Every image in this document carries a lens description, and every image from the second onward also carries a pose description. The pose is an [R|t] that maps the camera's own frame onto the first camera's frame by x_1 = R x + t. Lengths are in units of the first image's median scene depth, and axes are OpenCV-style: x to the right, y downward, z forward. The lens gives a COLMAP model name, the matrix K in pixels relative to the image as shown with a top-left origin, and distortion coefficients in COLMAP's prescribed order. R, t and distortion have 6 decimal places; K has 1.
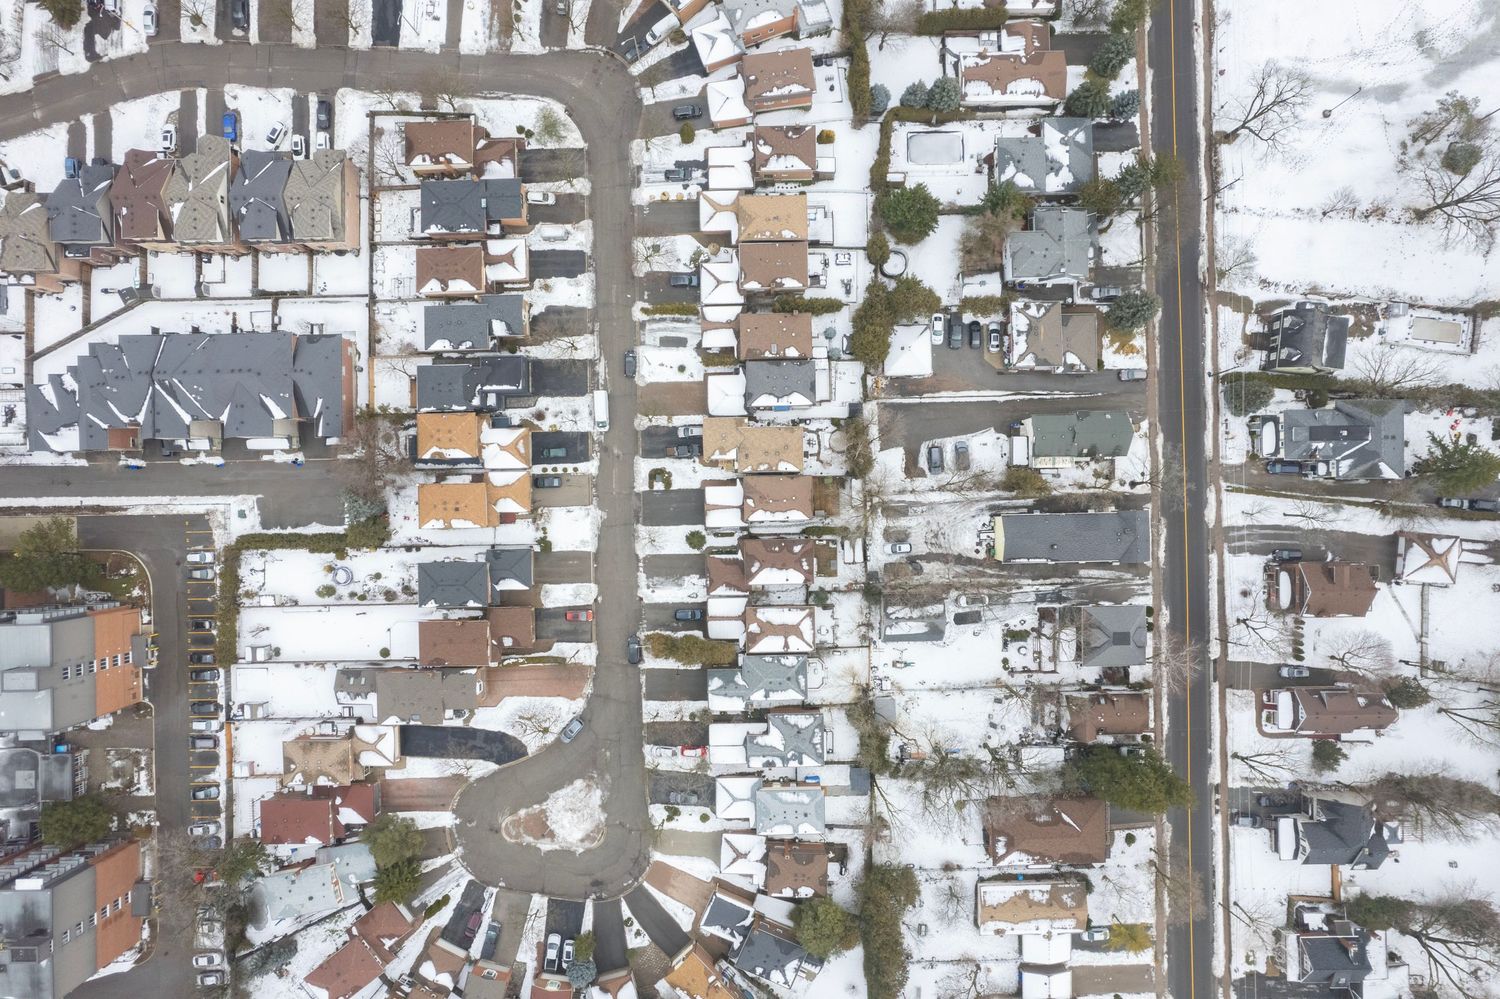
lens RADIAL K [[961.5, 0, 755.5], [0, 961.5, 501.6], [0, 0, 1]] dist [-0.081608, 0.073587]
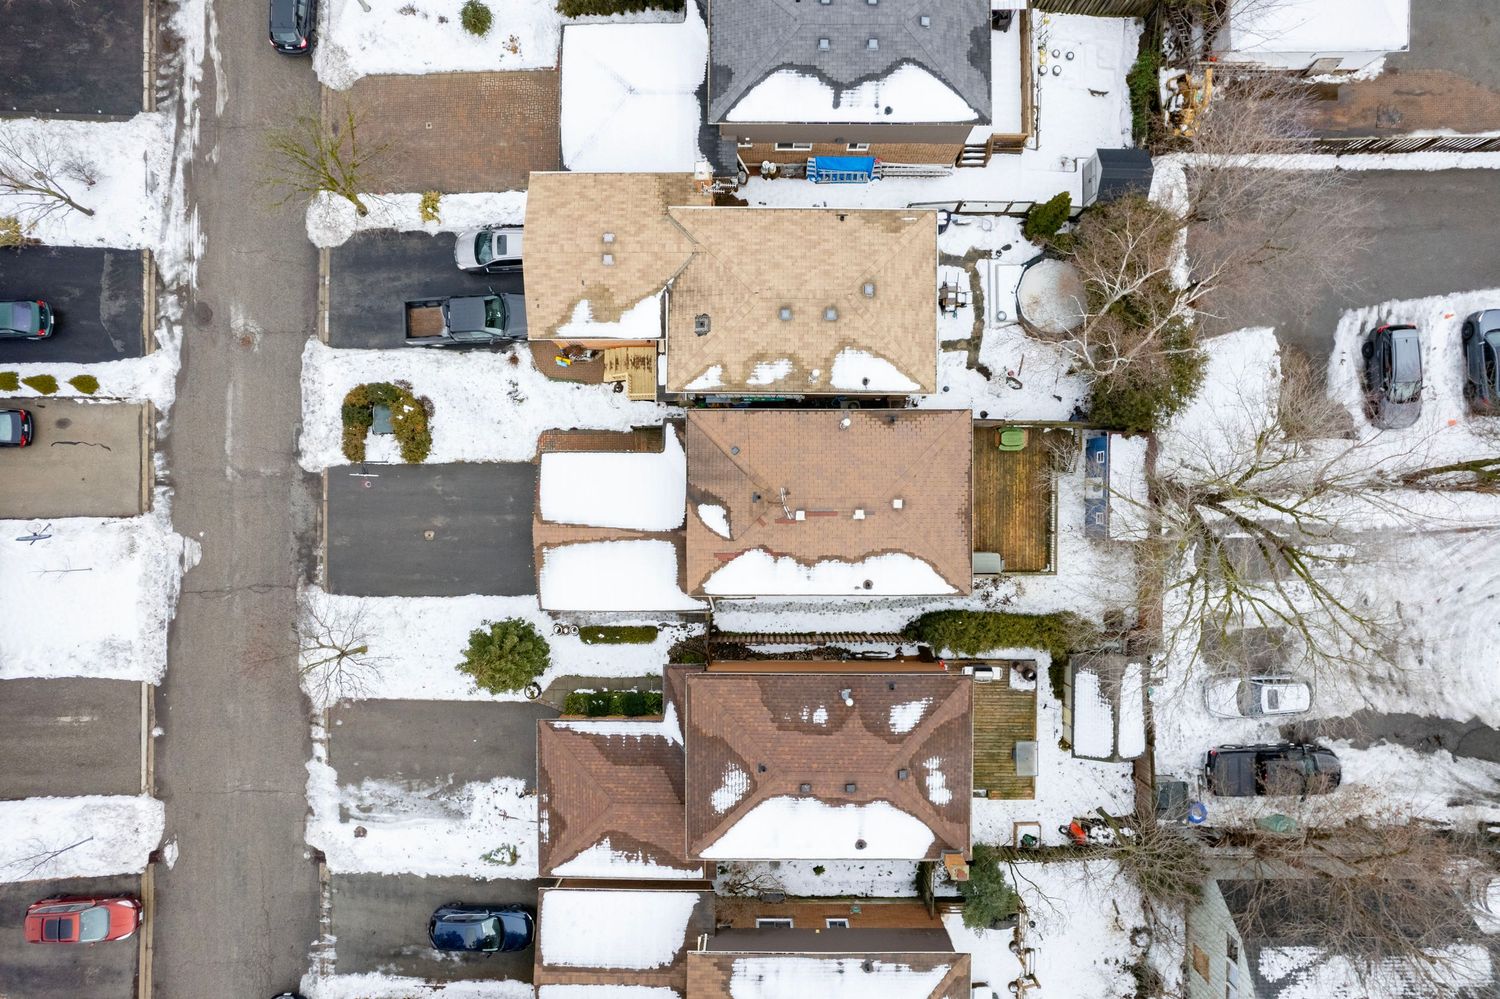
lens RADIAL K [[961.5, 0, 755.5], [0, 961.5, 501.6], [0, 0, 1]] dist [-0.081608, 0.073587]
pose [[0.999793, 0.020262, -0.001757, 0.005299], [-0.020267, 0.999790, -0.002972, -0.002761], [0.001696, 0.003007, 0.999994, 0.734386]]
